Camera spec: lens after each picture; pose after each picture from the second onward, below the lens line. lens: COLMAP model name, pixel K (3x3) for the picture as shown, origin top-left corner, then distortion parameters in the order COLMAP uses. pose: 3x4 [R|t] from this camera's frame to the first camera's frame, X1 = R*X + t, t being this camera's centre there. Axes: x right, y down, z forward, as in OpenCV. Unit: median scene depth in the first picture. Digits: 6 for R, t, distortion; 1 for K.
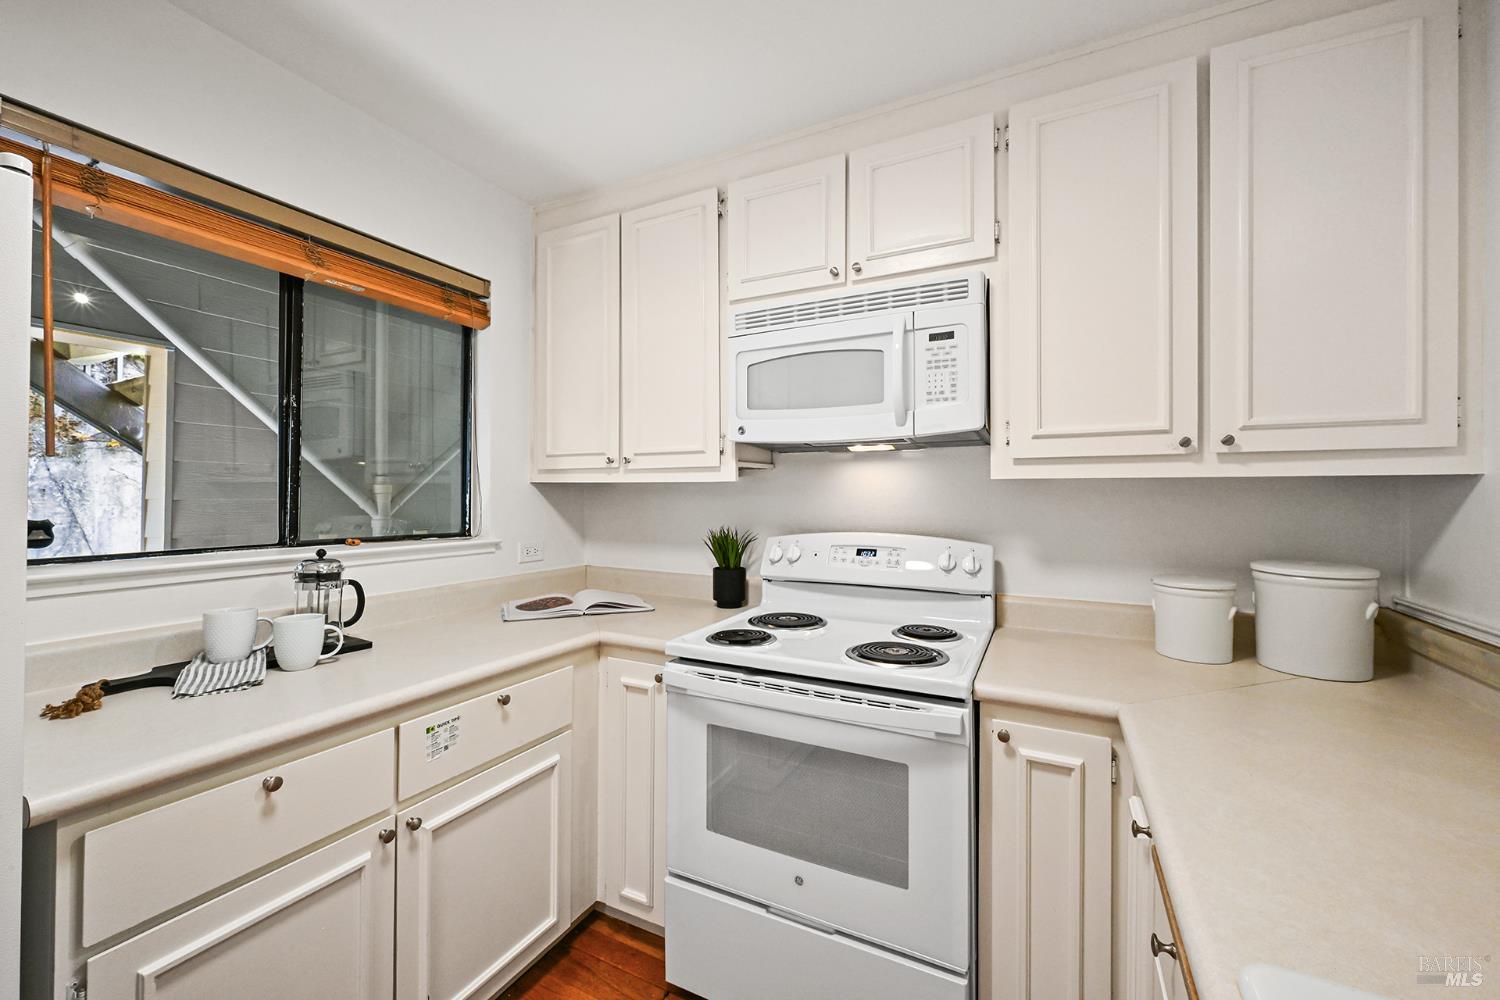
lens RADIAL K [[597.6, 0, 745.9], [0, 597.6, 487.8], [0, 0, 1]] dist [-0.002014, -0.000133]
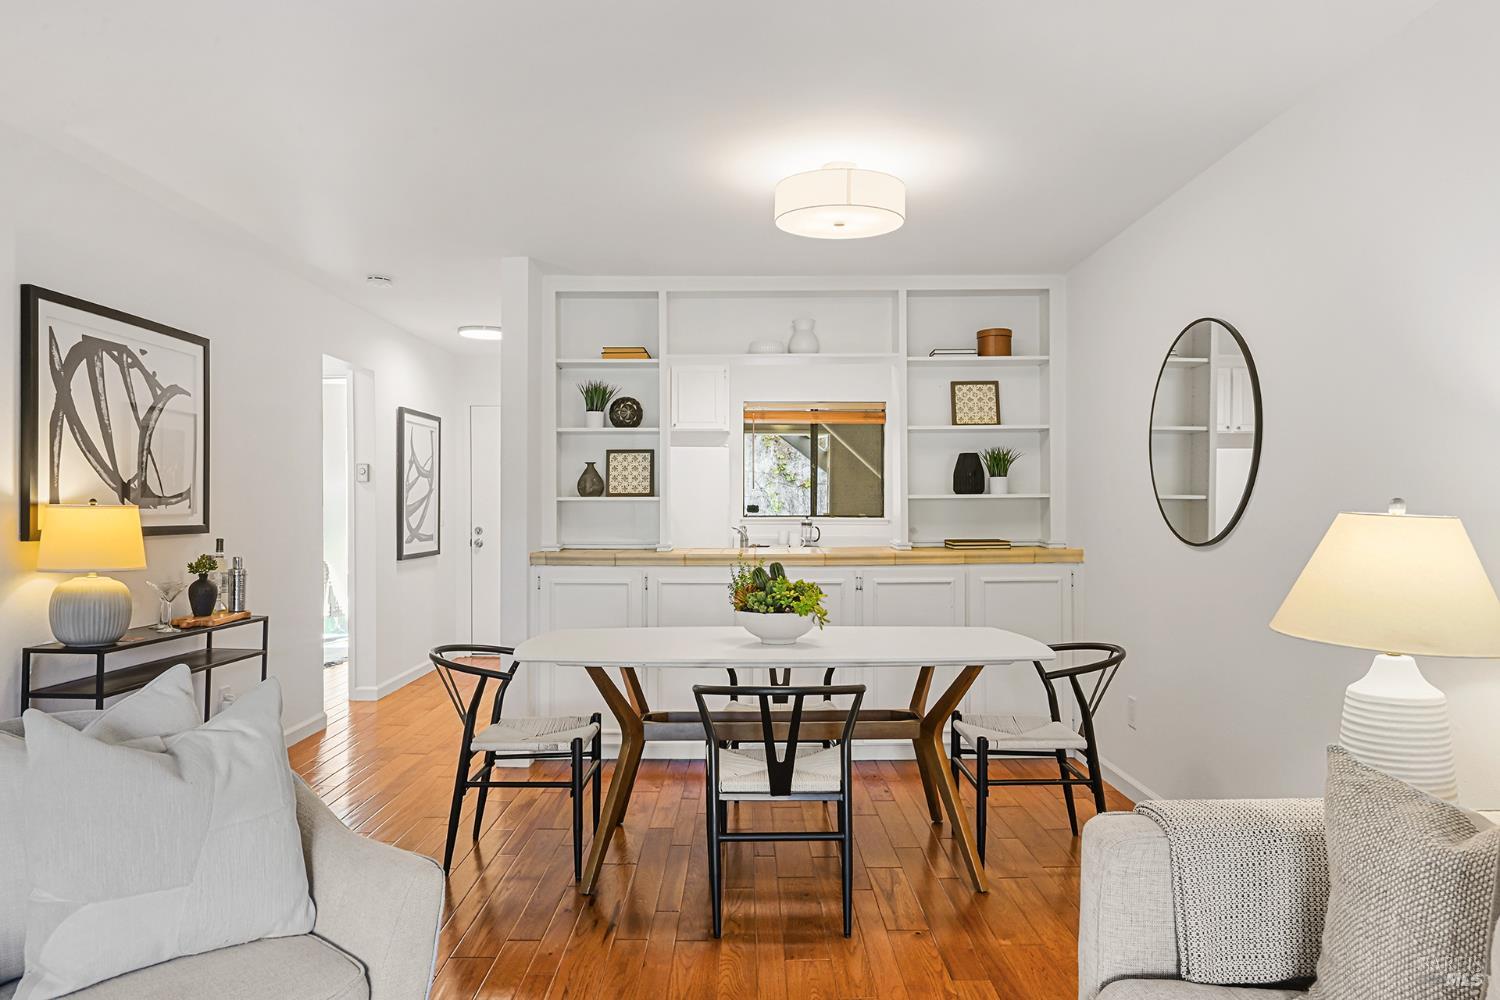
lens RADIAL K [[961.7, 0, 750.0], [0, 961.7, 500.0], [0, 0, 1]] dist [0.000338, 0.000000]
pose [[0.453022, -0.009781, -0.891446, 3.487231], [0.012239, 0.999914, -0.004752, 0.040523], [0.891416, -0.008757, 0.453102, -1.484955]]
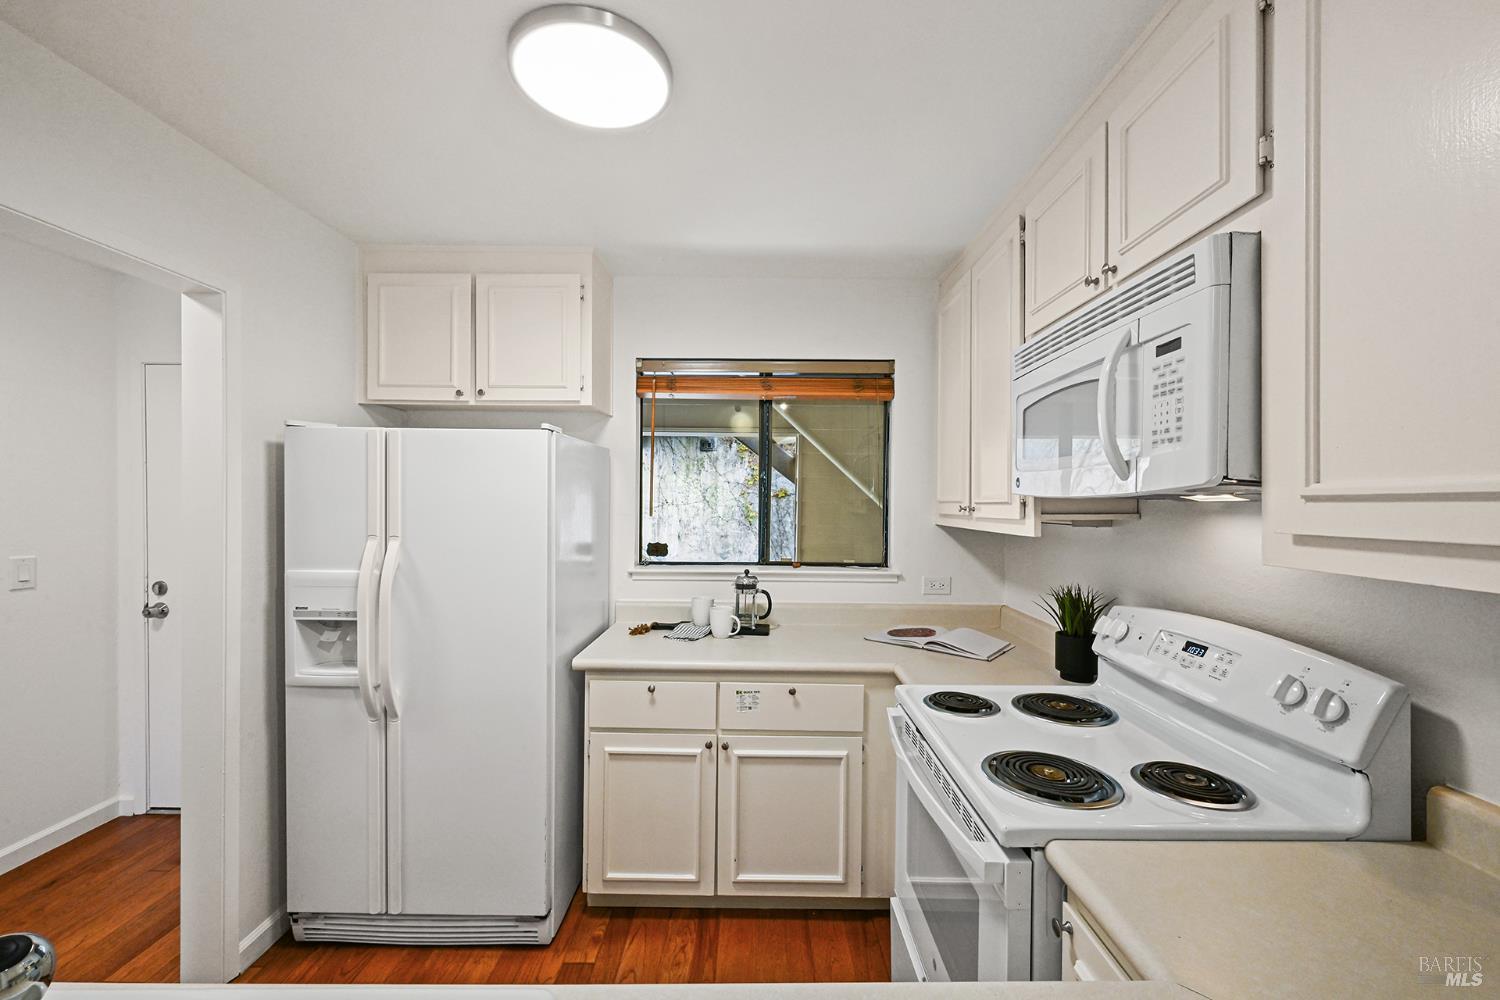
lens RADIAL K [[588.8, 0, 750.0], [0, 588.8, 500.0], [0, 0, 1]] dist [-0.001107, -0.000089]
pose [[0.439358, -0.003541, -0.898305, 0.719732], [0.005997, 0.999982, -0.001009, -0.082915], [0.898292, -0.004944, 0.439372, 0.281186]]
